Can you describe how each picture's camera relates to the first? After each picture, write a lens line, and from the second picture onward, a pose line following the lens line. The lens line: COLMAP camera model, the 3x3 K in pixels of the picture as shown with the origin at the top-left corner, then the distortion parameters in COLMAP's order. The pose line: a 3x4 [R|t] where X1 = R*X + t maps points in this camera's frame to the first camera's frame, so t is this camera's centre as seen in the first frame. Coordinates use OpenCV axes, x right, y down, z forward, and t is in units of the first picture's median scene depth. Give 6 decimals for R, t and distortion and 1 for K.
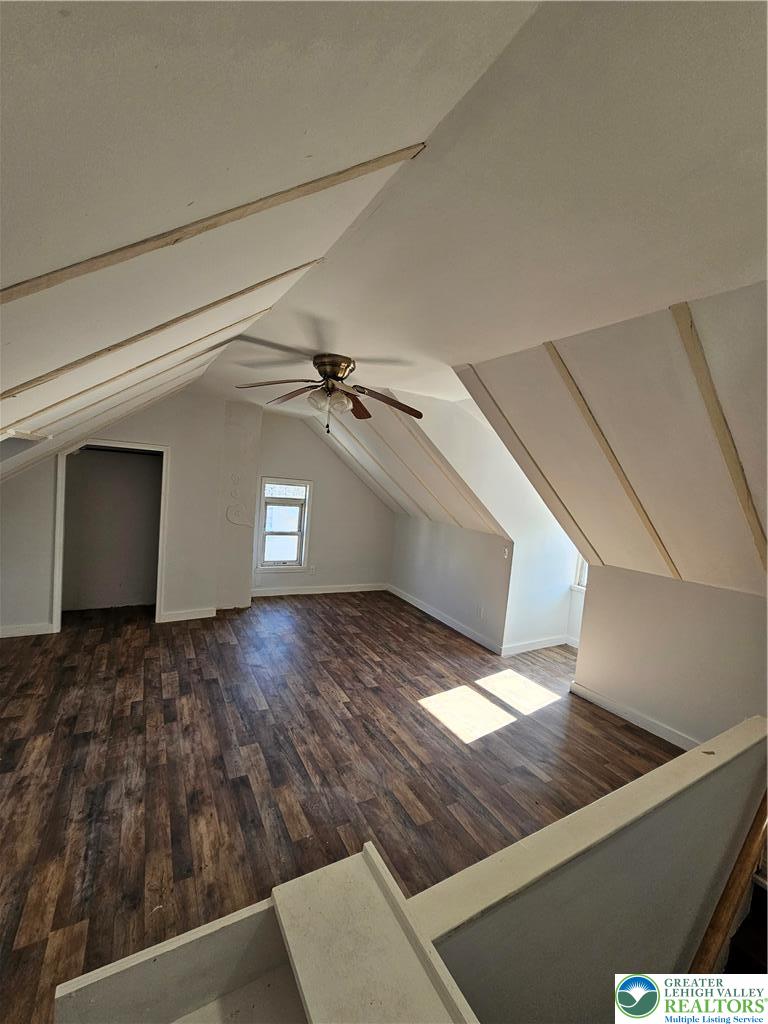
lens RADIAL K [[415.6, 0, 380.0], [0, 415.6, 509.9], [0, 0, 1]] dist [-0.000805, 0.000815]
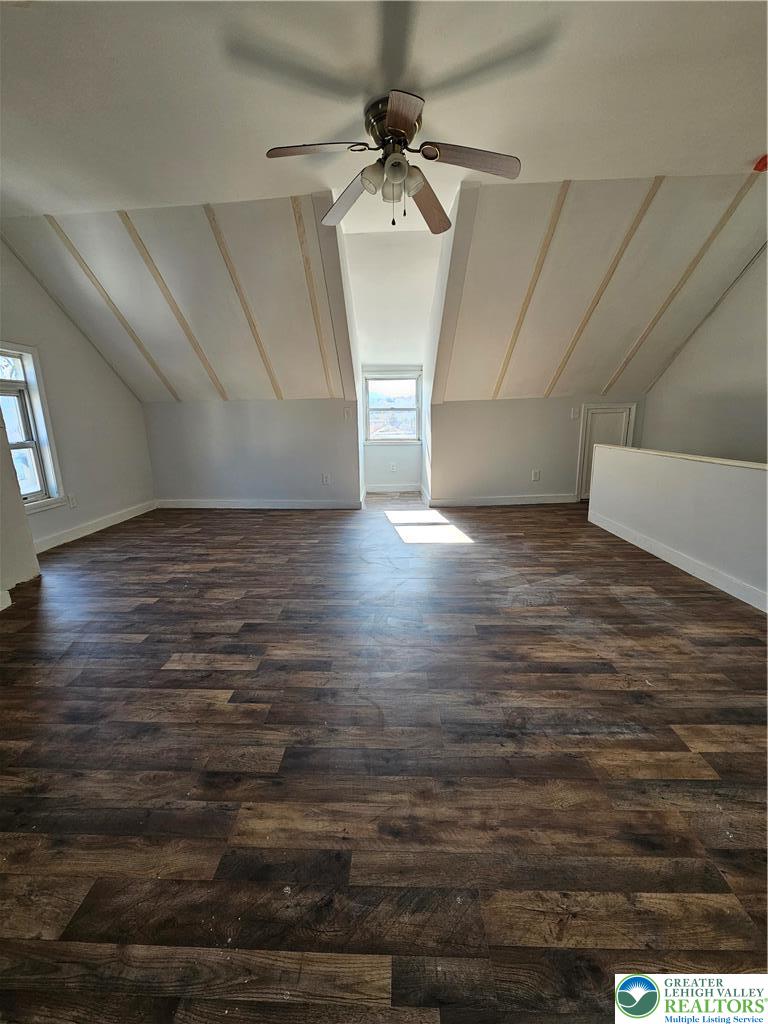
lens RADIAL K [[415.6, 0, 378.2], [0, 415.6, 507.8], [0, 0, 1]] dist [-0.000805, 0.000815]
pose [[0.520276, -0.283130, 0.805699, -1.172182], [0.127551, 0.958623, 0.254503, 0.152595], [-0.844419, -0.029645, 0.534862, 0.764995]]
